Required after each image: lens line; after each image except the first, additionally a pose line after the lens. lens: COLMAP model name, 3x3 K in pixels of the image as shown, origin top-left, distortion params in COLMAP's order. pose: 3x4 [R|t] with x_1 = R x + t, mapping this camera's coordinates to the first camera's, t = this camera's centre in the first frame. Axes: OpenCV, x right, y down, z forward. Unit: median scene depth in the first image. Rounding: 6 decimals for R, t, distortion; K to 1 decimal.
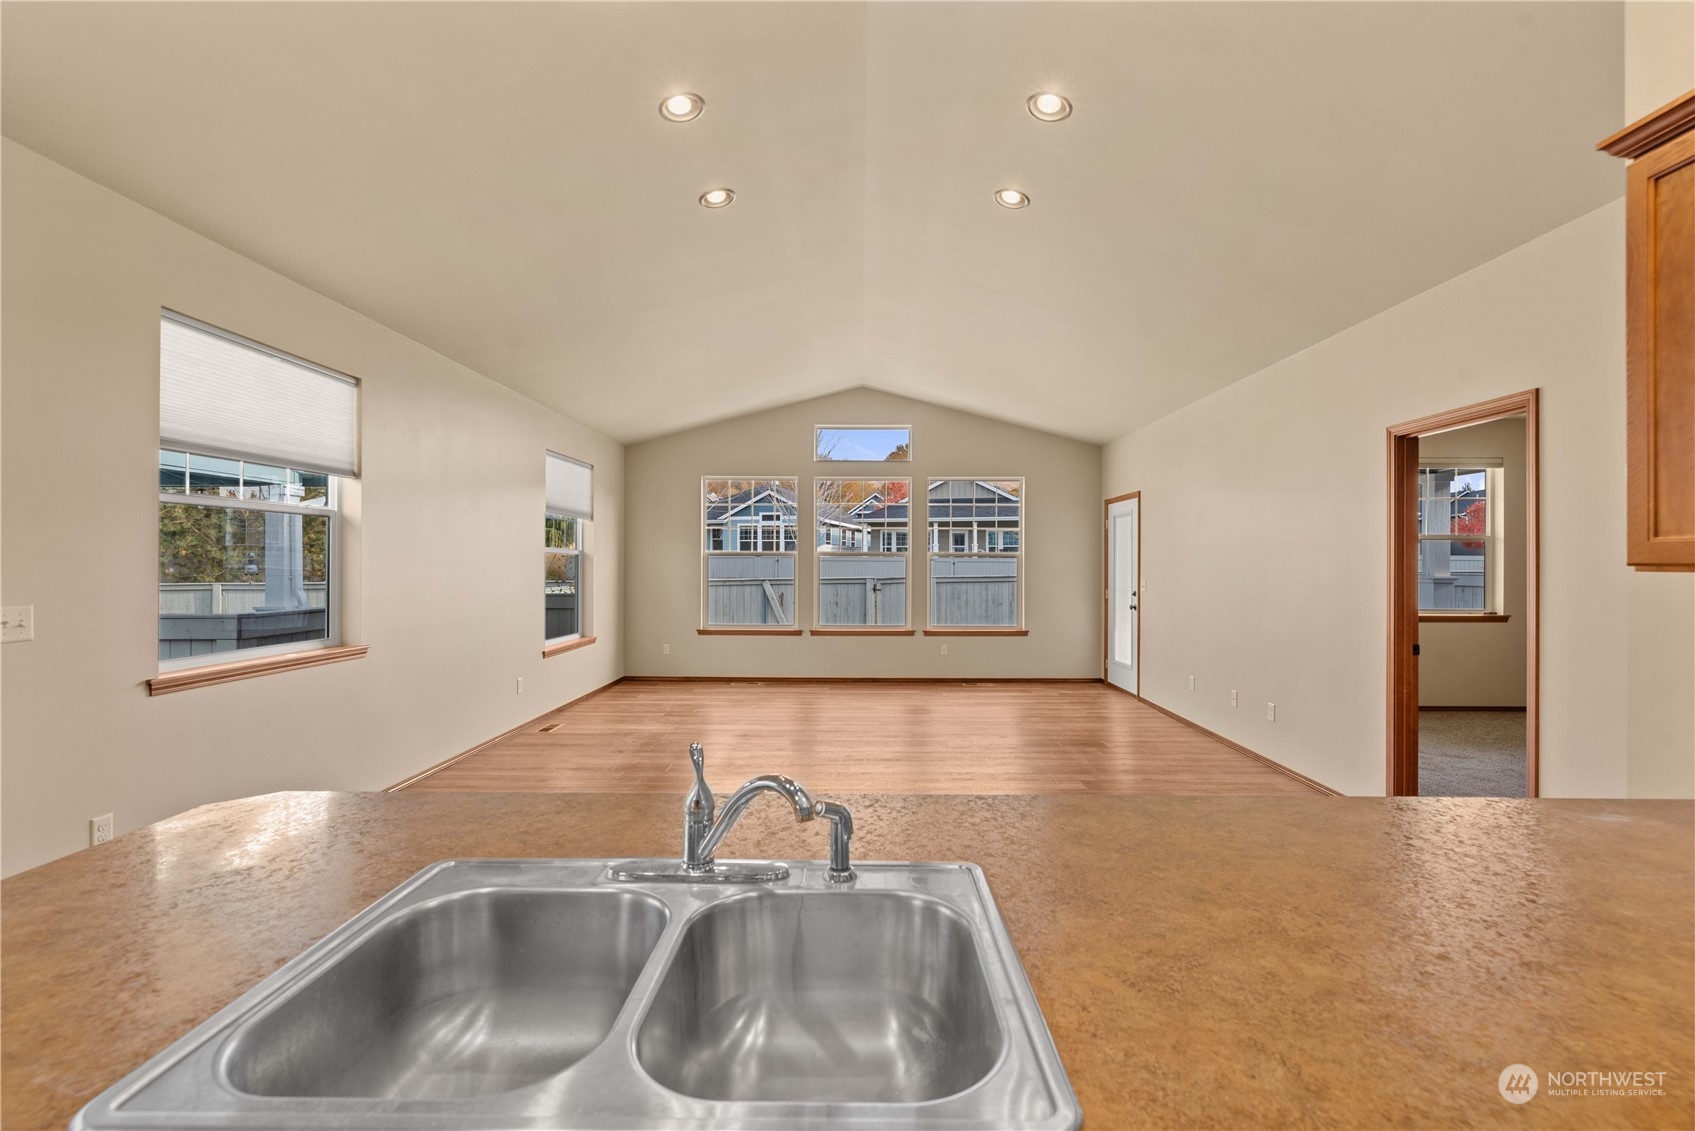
lens RADIAL K [[745.2, 0, 857.6], [0, 745.2, 563.9], [0, 0, 1]] dist [0.003340, 0.000009]
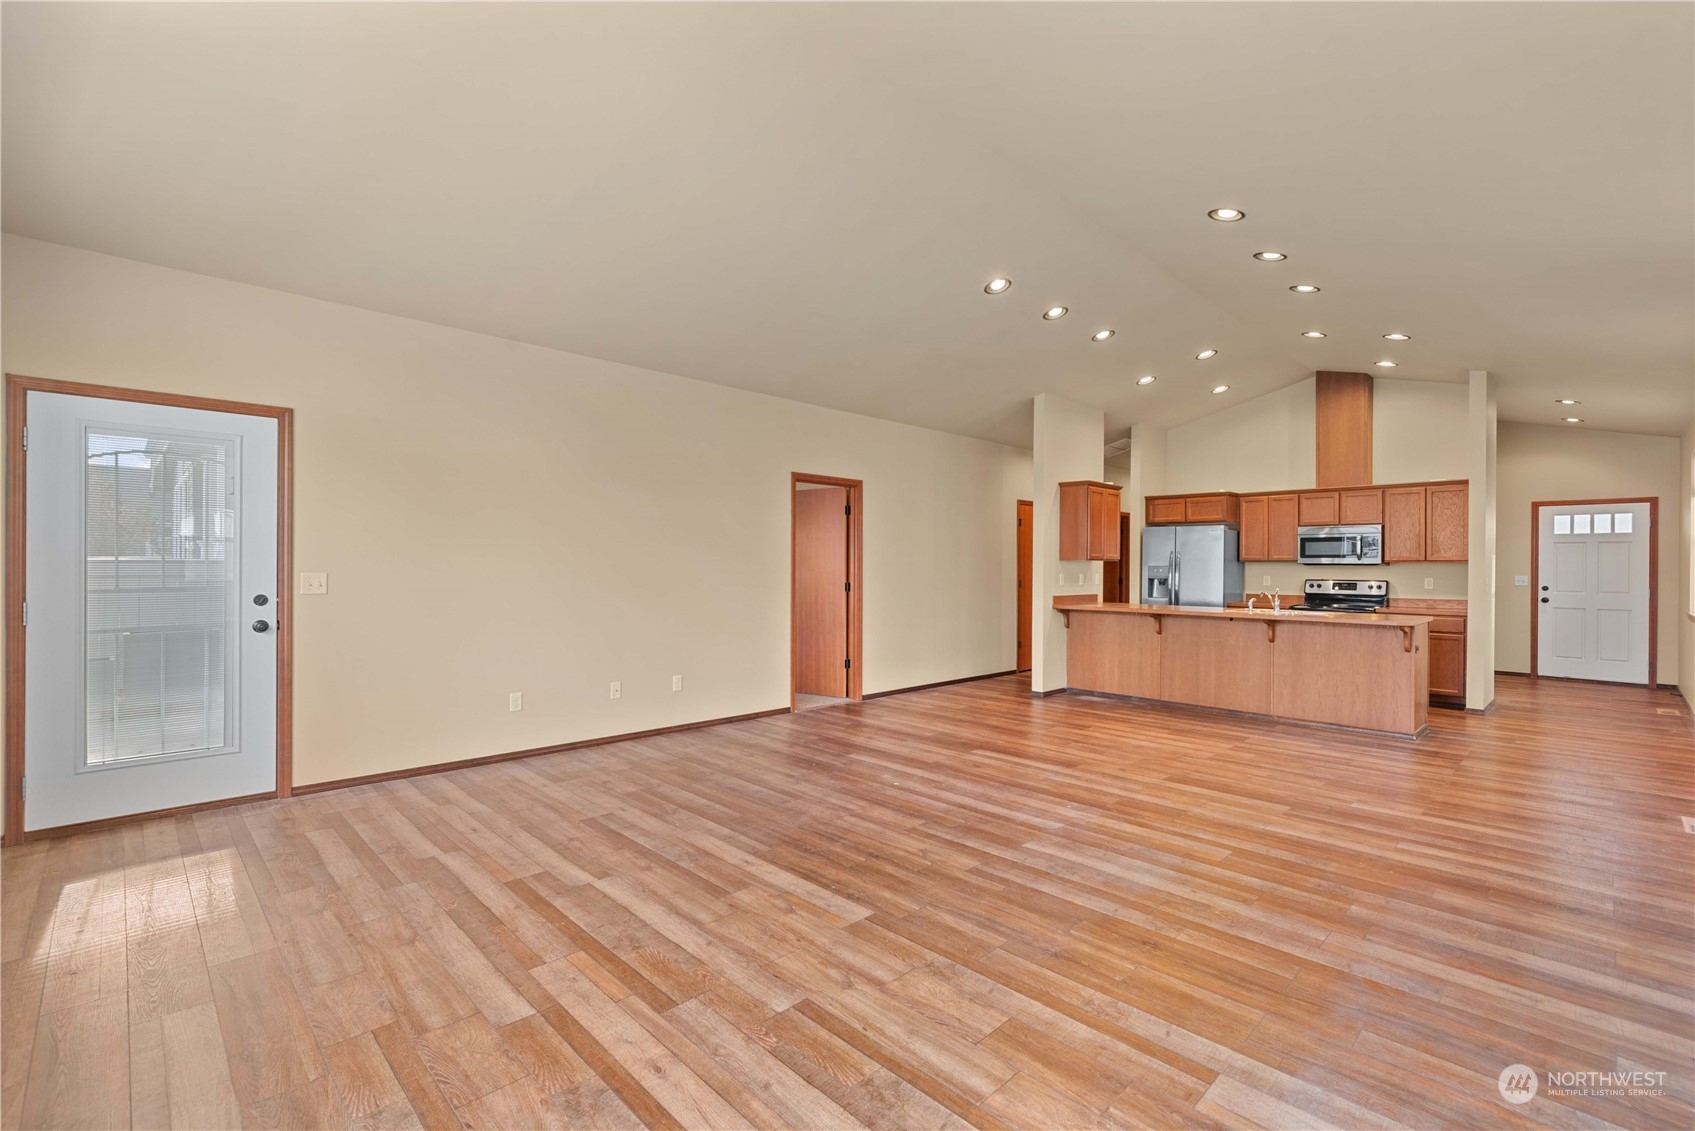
lens RADIAL K [[745.2, 0, 857.6], [0, 745.2, 563.9], [0, 0, 1]] dist [0.003340, 0.000009]
pose [[-0.708918, -0.006263, 0.705264, -0.263257], [-0.010272, 0.999946, -0.001444, 0.010008], [-0.705217, -0.008268, -0.708944, 0.974828]]
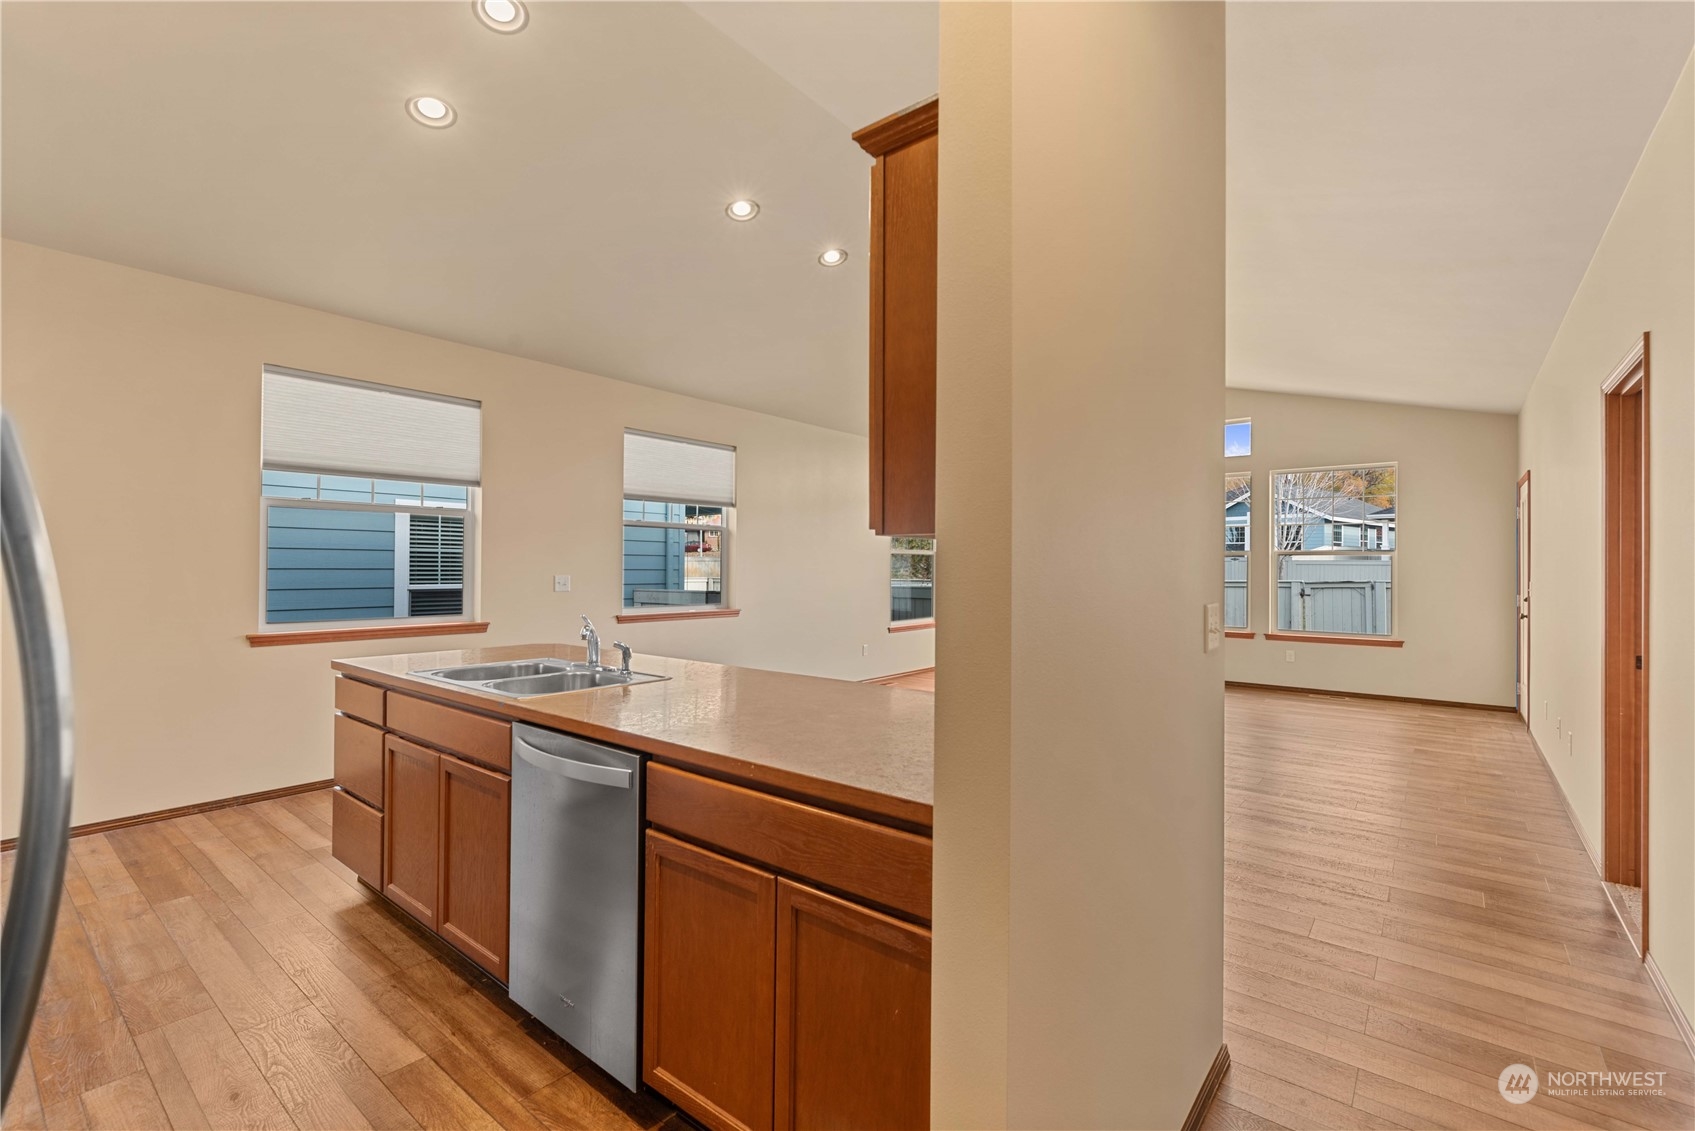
lens RADIAL K [[745.2, 0, 857.6], [0, 745.2, 563.9], [0, 0, 1]] dist [0.003340, 0.000009]
pose [[0.787931, -0.000220, -0.615763, 0.271327], [-0.004208, 0.999975, -0.005742, 0.009010], [0.615749, 0.007115, 0.787911, -0.060922]]
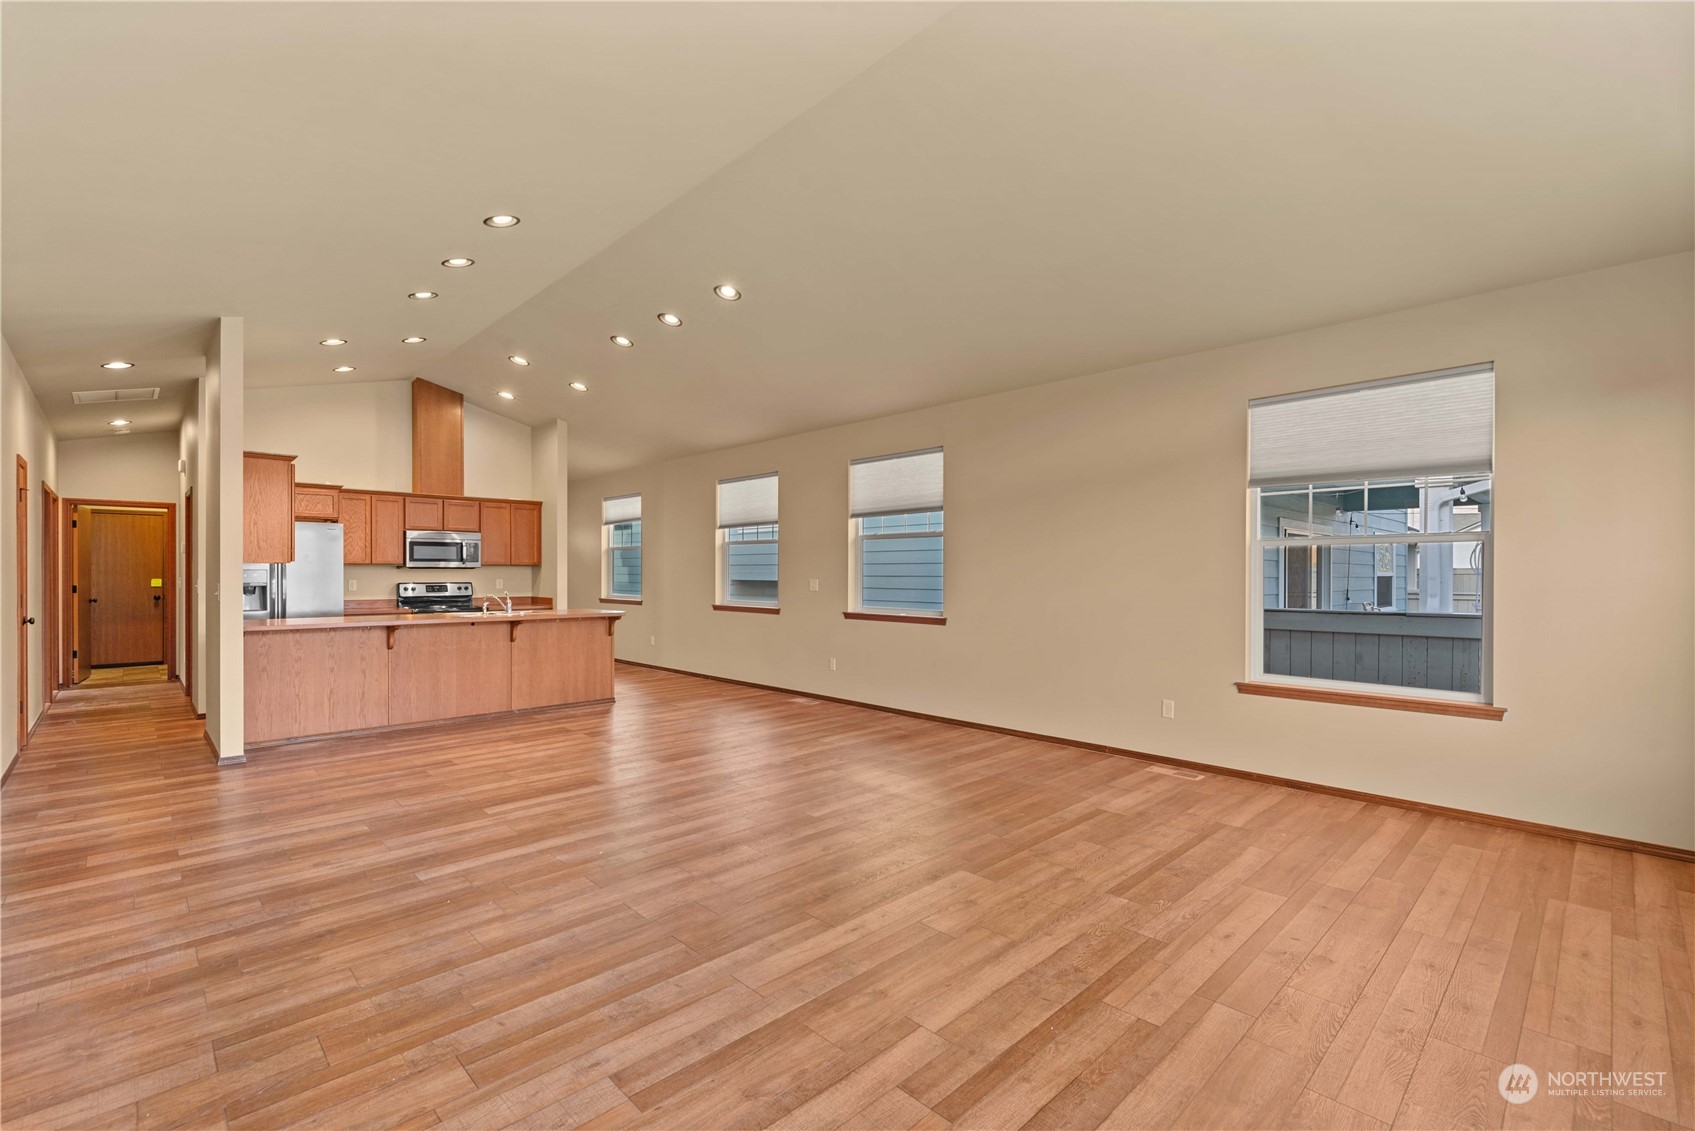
lens RADIAL K [[742.7, 0, 847.8], [0, 742.7, 576.5], [0, 0, 1]] dist [0.003316, 0.000102]
pose [[-0.714062, -0.000721, -0.700082, 0.273841], [-0.003012, 0.999993, 0.002043, 0.010838], [0.700076, 0.003567, -0.714060, 0.967702]]
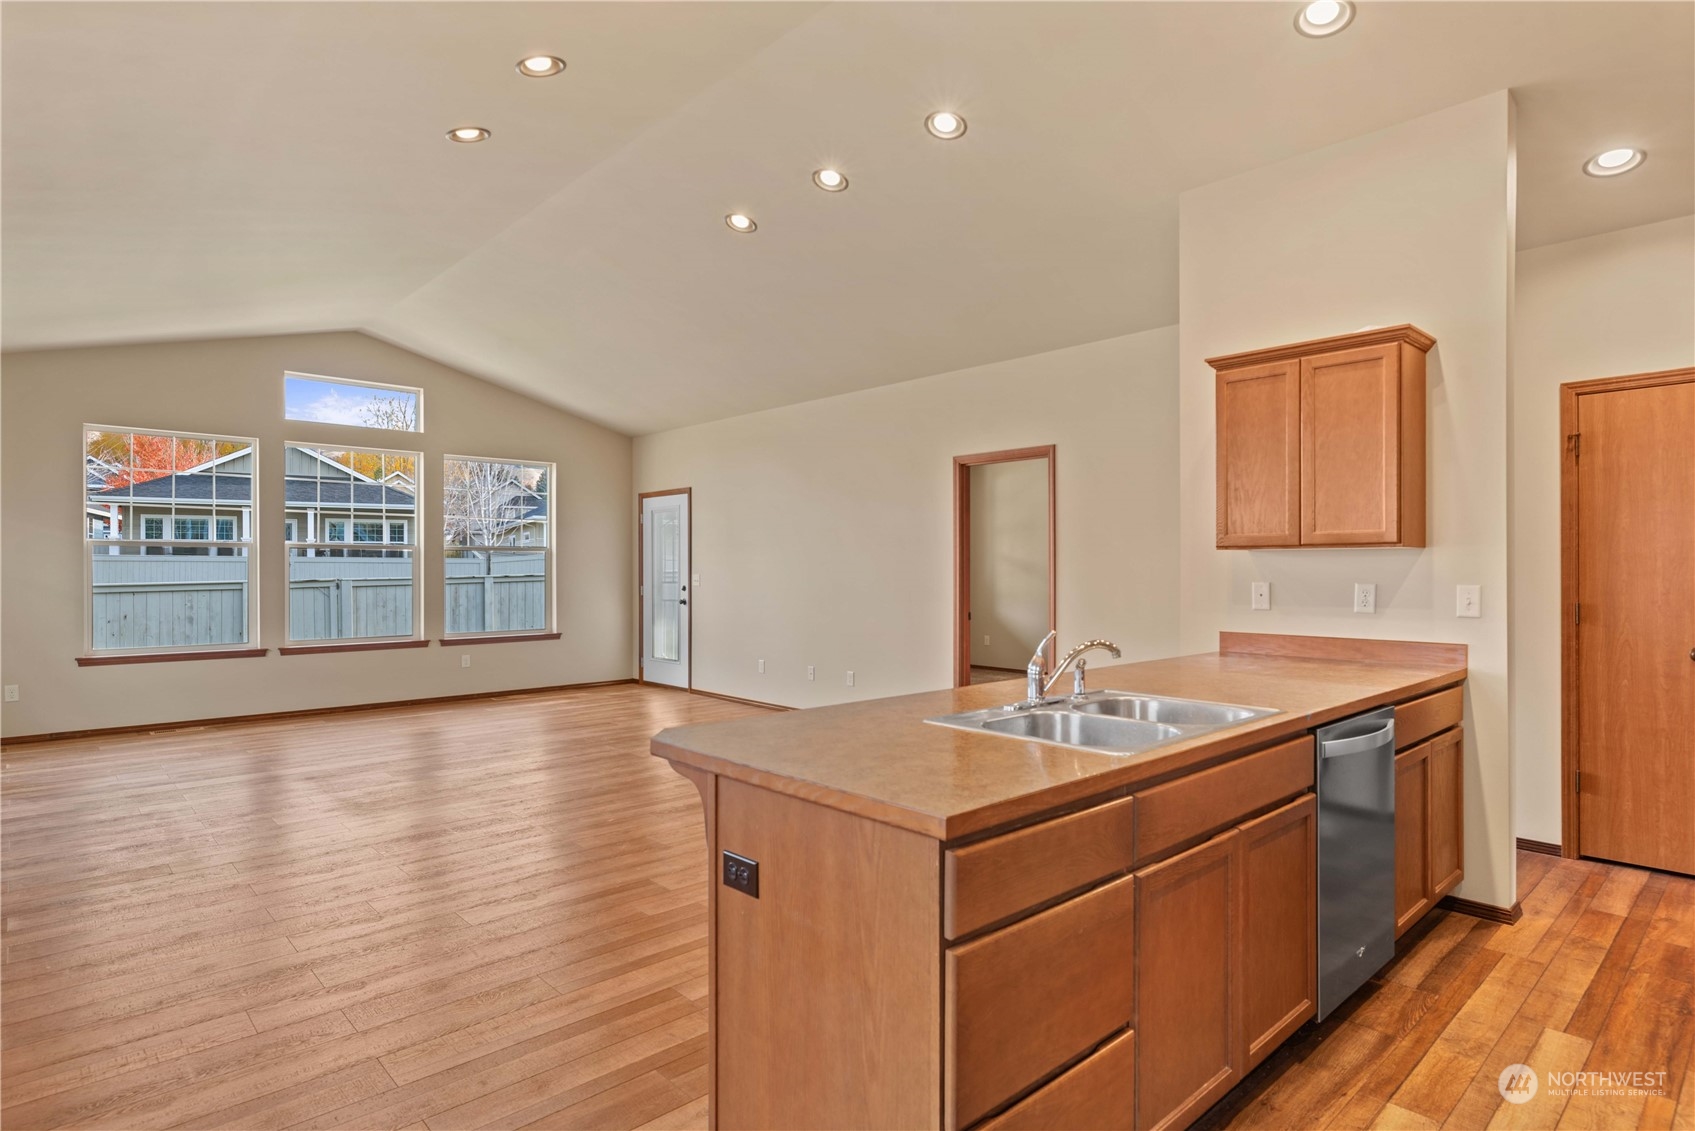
lens RADIAL K [[895.9, 0, 855.7], [0, 895.9, 571.0], [0, 0, 1]] dist [0.000533, -0.000276]
pose [[0.724779, -0.005472, 0.688959, -0.269569], [0.002482, 0.999983, 0.005330, 0.009447], [-0.688977, -0.002153, 0.724780, -0.038160]]
